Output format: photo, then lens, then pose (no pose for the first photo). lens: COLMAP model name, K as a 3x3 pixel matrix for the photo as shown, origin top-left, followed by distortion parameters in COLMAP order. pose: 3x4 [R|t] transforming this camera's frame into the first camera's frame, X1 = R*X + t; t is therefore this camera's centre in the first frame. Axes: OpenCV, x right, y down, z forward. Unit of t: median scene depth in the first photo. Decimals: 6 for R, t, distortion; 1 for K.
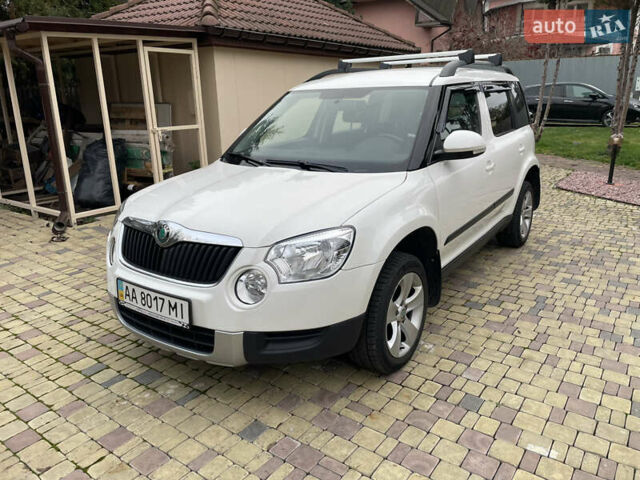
lens RADIAL K [[494.7, 0, 320.0], [0, 494.7, 240.0], [0, 0, 1]] dist [0.054271, -0.001813]
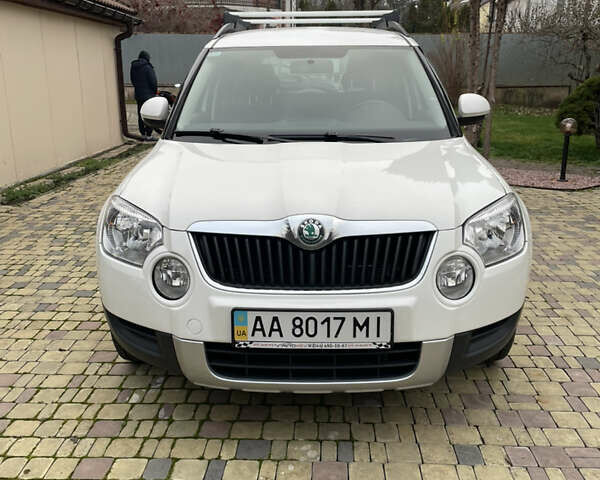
lens RADIAL K [[622.2, 0, 300.0], [0, 622.2, 240.0], [0, 0, 1]] dist [0.068303, -0.008127]
pose [[0.820918, -0.128366, 0.556432, -0.842346], [0.142952, 0.989577, 0.017389, -0.018697], [-0.552864, 0.065268, 0.830711, 0.266044]]
